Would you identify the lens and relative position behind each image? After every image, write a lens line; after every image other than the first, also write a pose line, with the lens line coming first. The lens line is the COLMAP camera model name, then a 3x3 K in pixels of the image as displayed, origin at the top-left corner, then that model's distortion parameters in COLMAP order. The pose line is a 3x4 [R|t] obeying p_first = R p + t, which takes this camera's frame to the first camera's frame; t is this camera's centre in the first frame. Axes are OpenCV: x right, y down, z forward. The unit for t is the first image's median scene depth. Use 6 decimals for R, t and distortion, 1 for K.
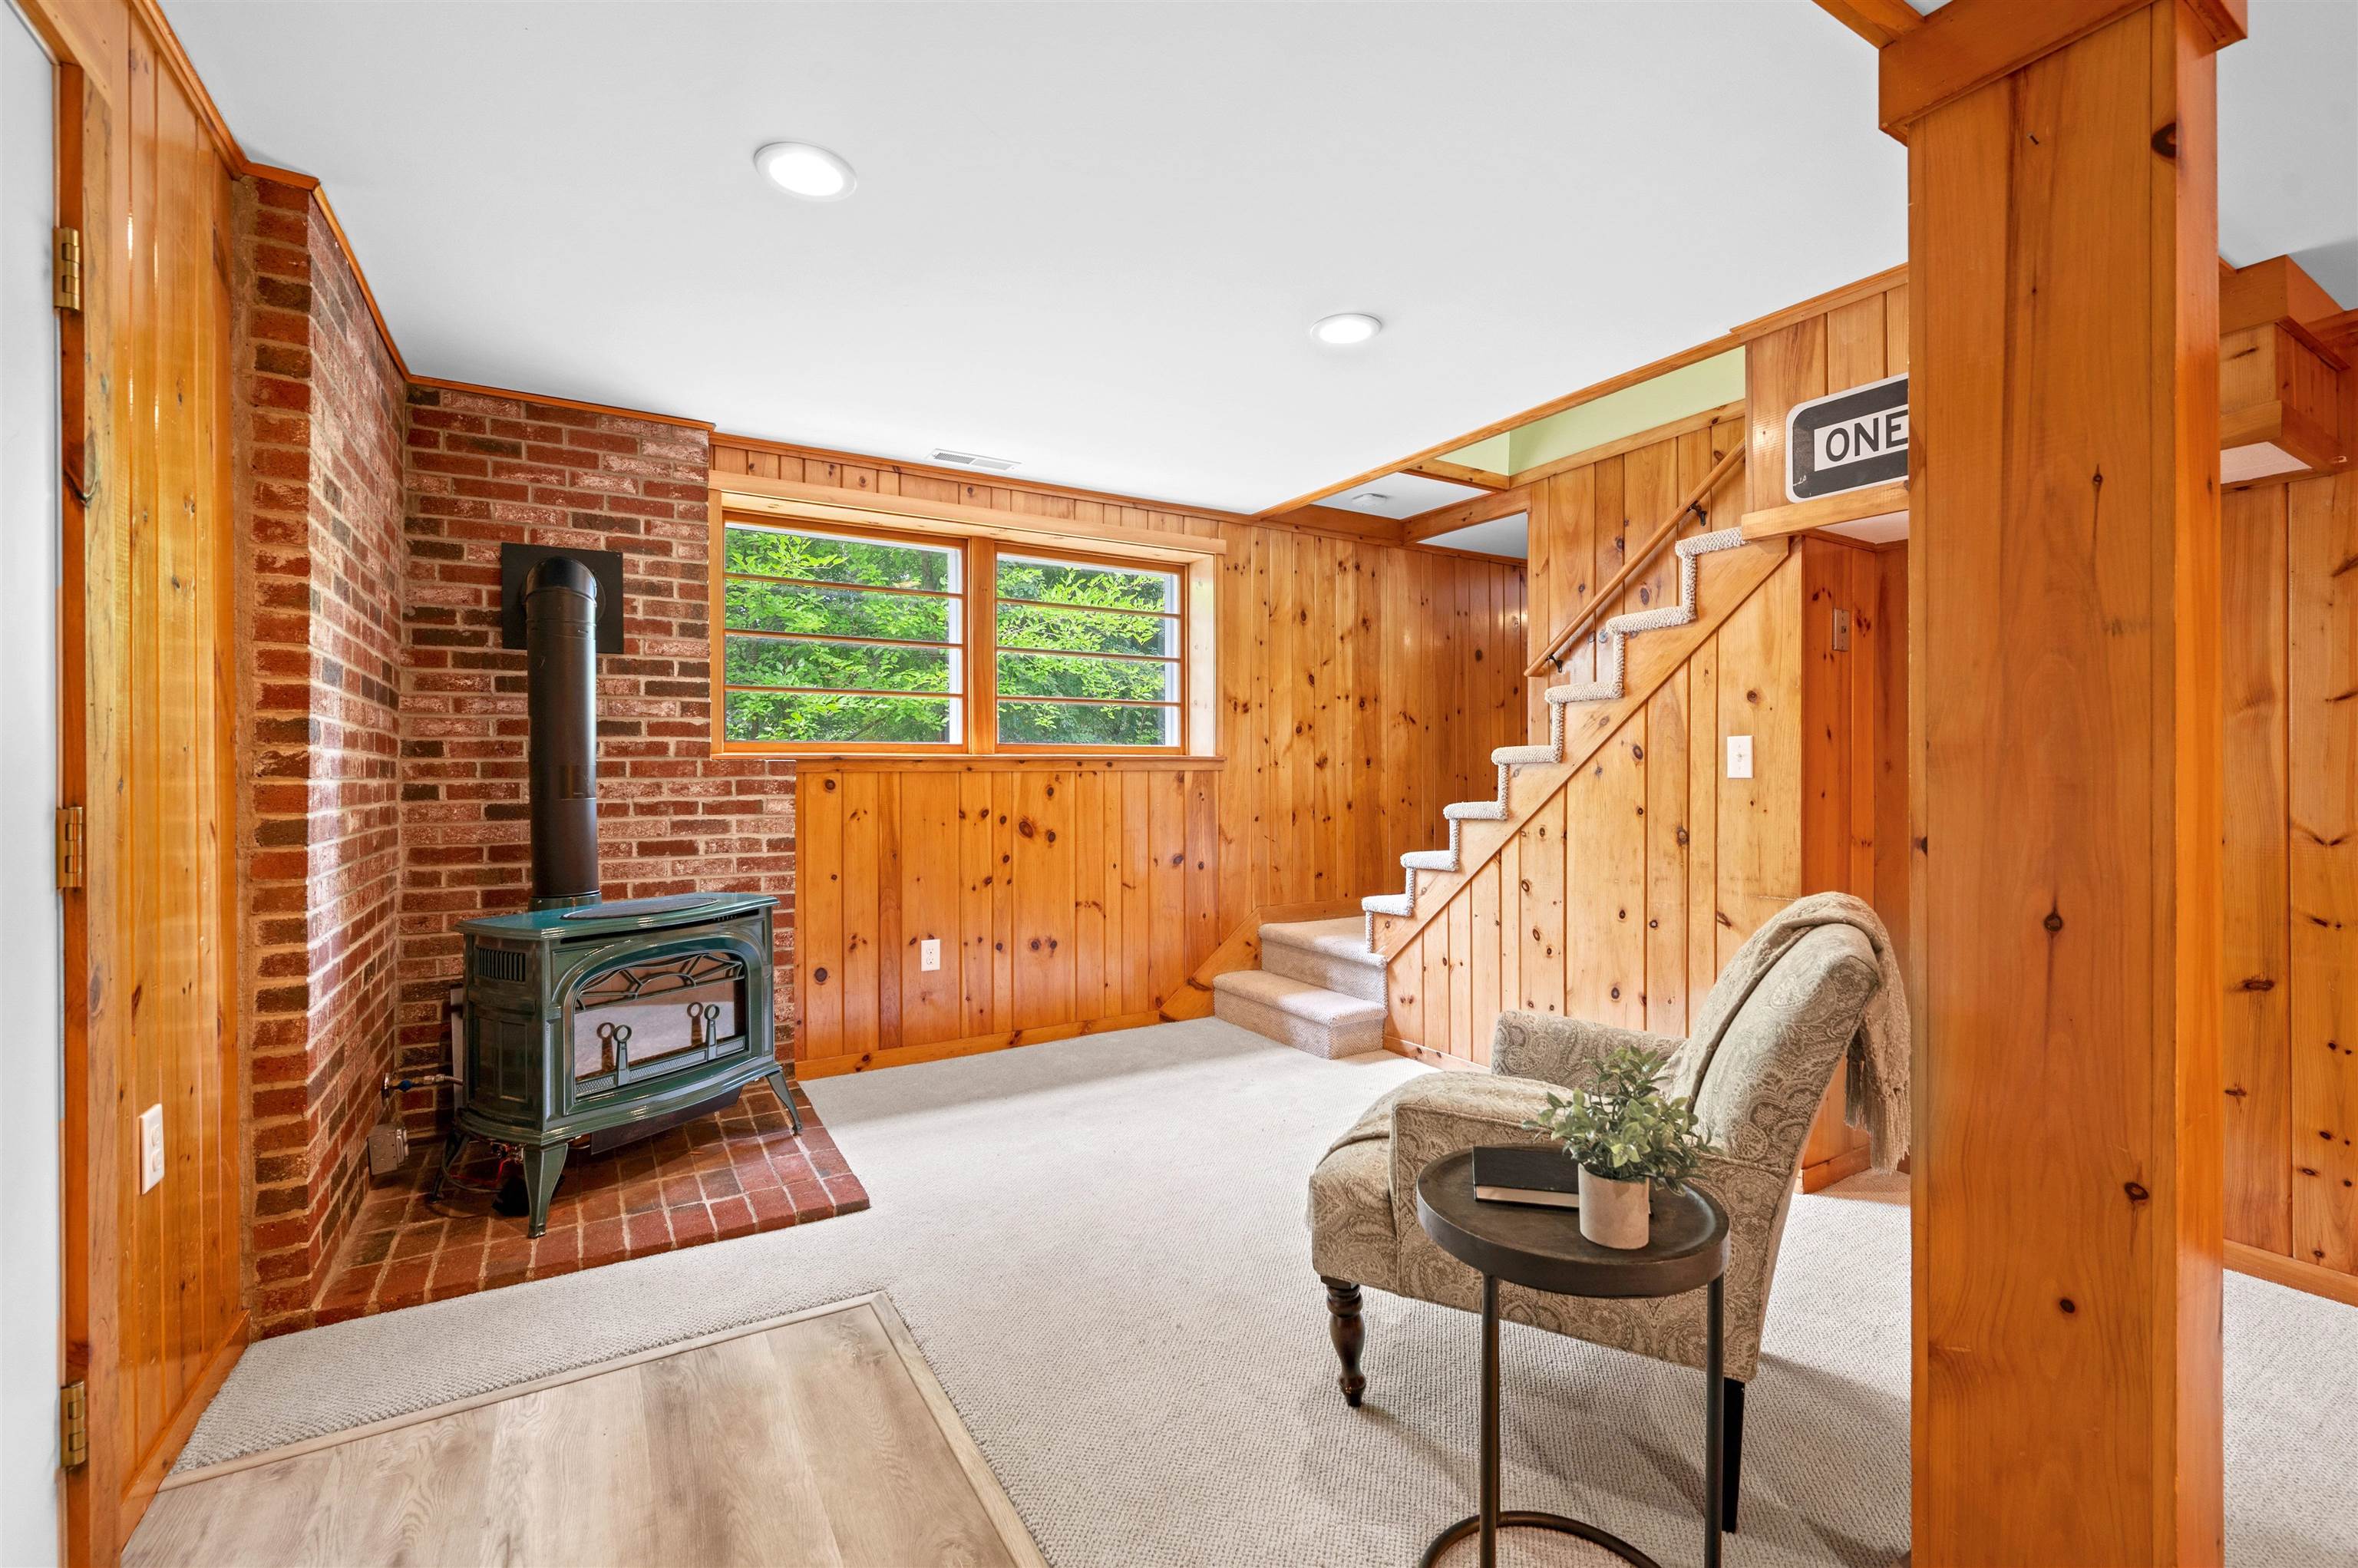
lens RADIAL K [[1003.8, 0, 1179.0], [0, 1003.8, 784.0], [0, 0, 1]] dist [-0.000703, -0.000074]
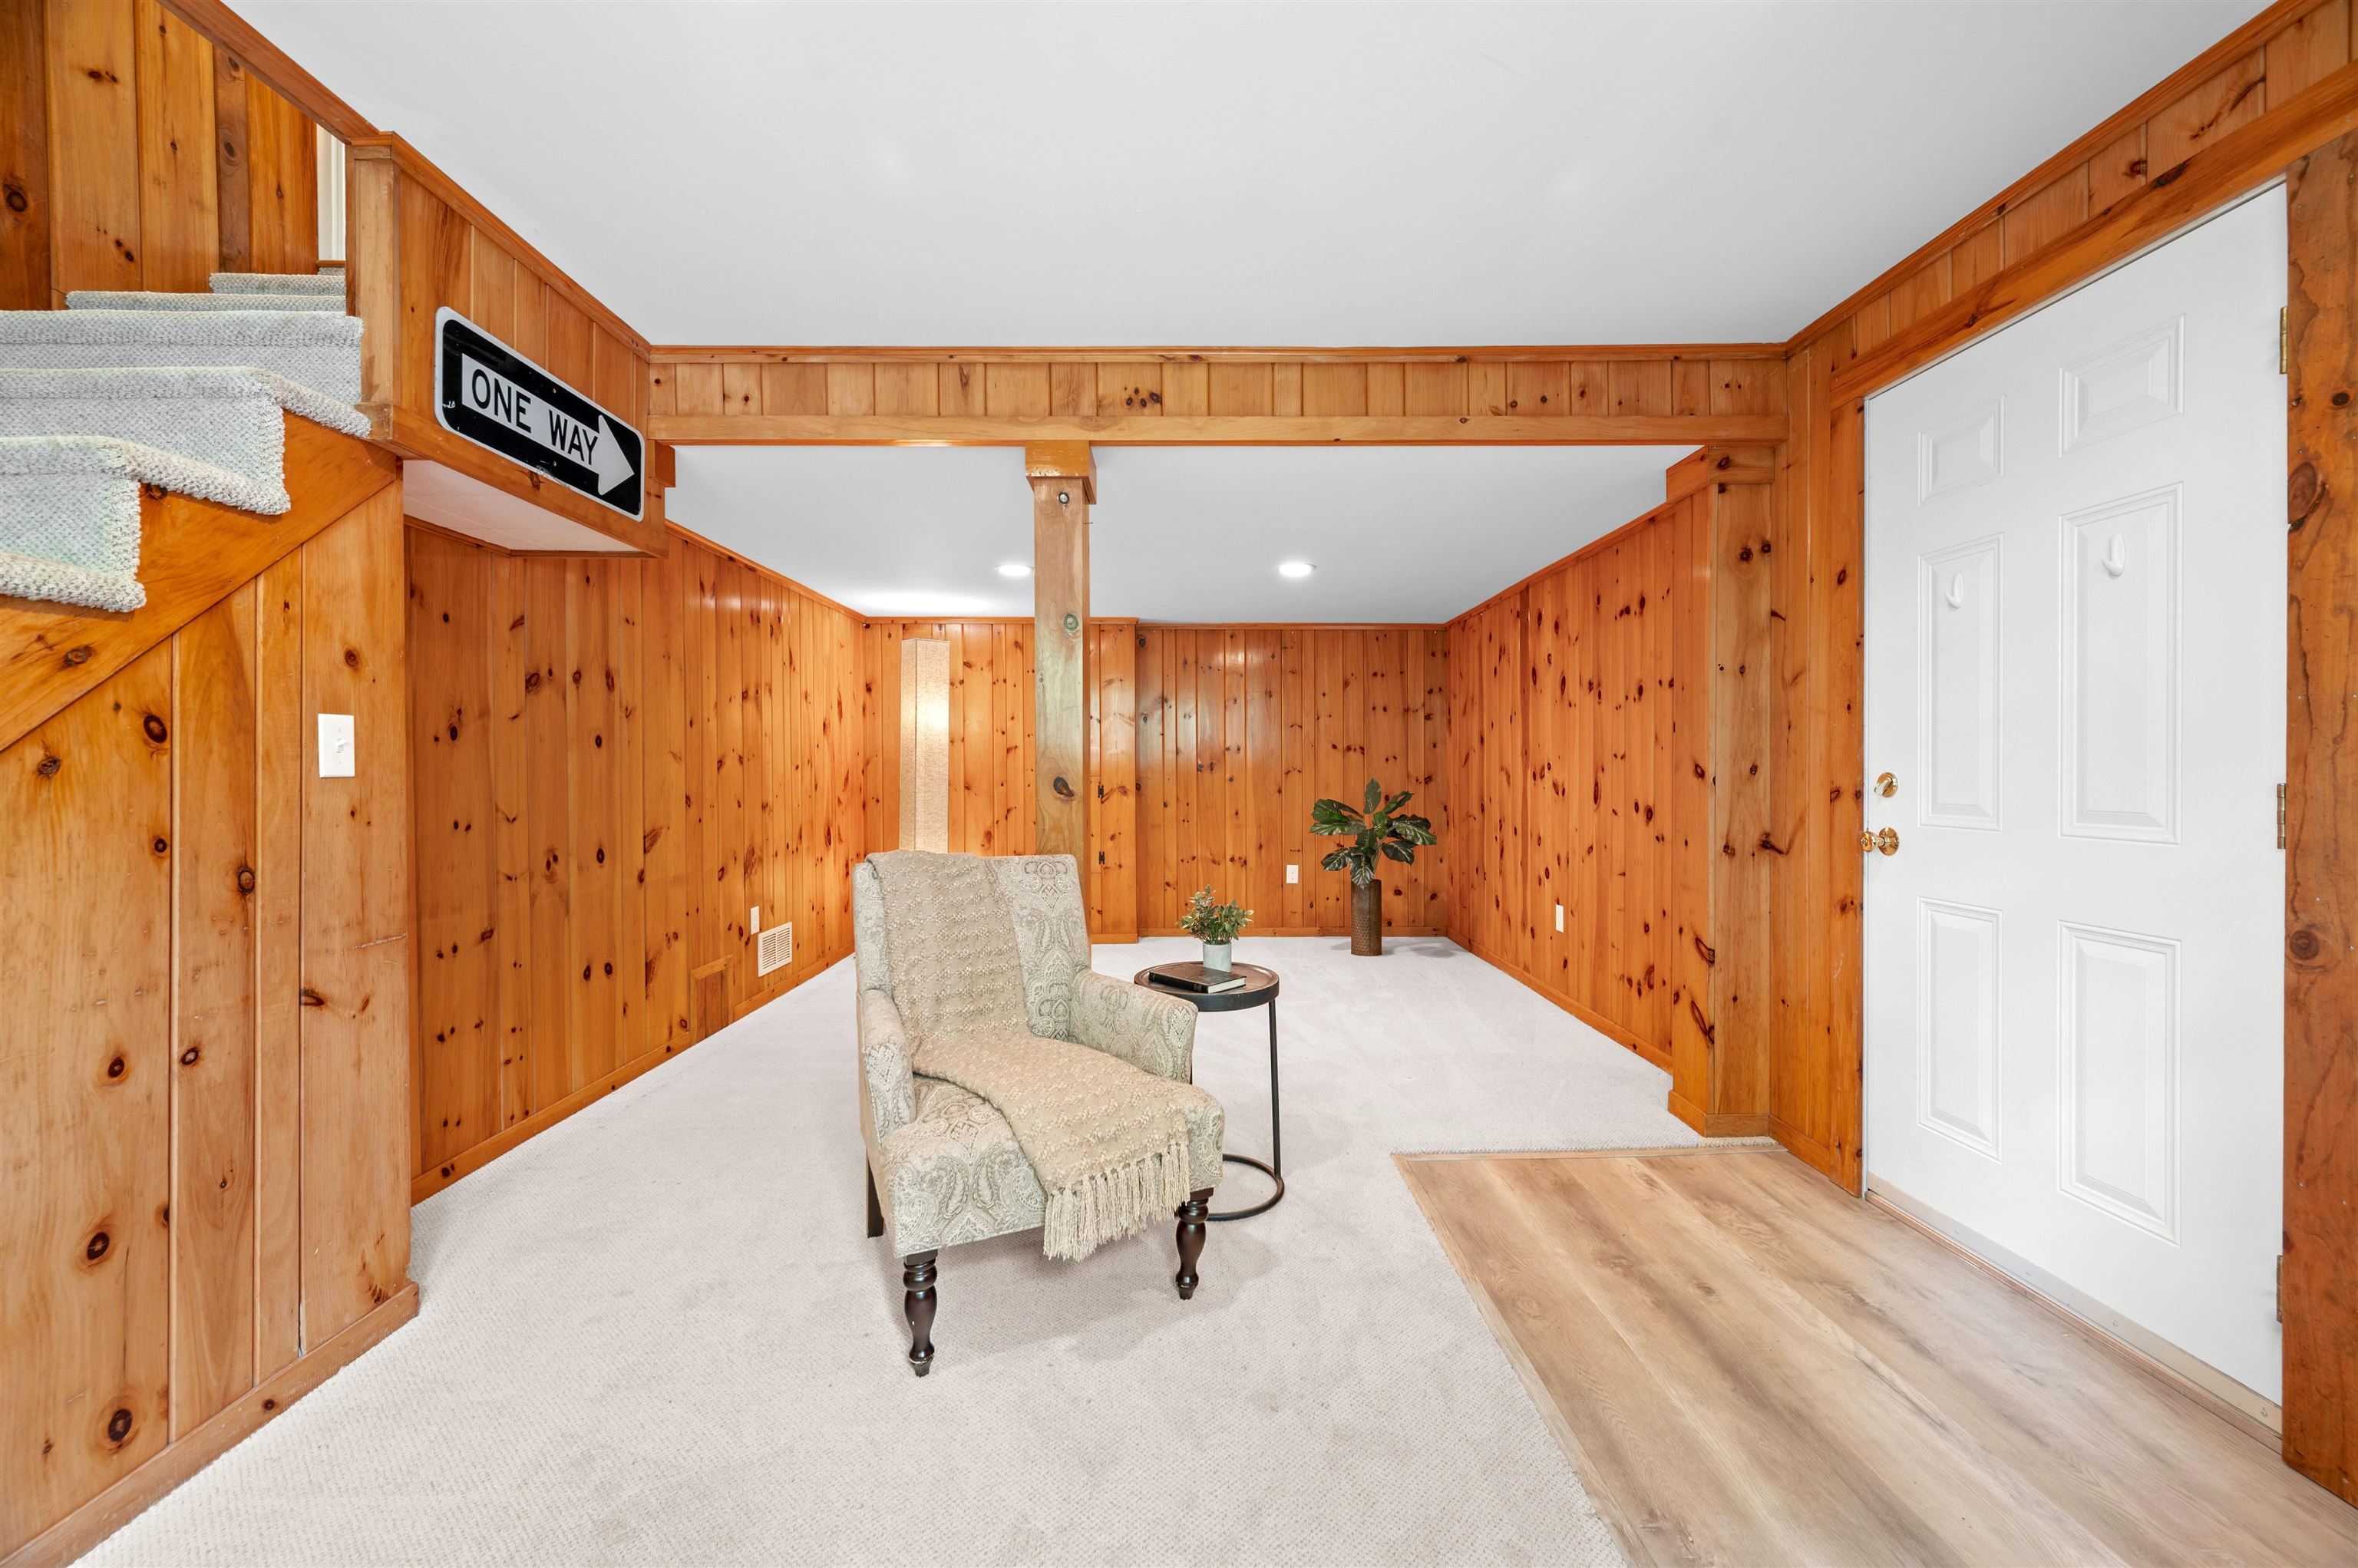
lens RADIAL K [[988.3, 0, 1179.0], [0, 988.3, 784.0], [0, 0, 1]] dist [0.000638, 0.000049]
pose [[-0.869259, -0.000577, 0.494357, -0.283788], [0.013785, 0.999582, 0.025405, -0.011772], [-0.494165, 0.028898, -0.868888, 1.439508]]
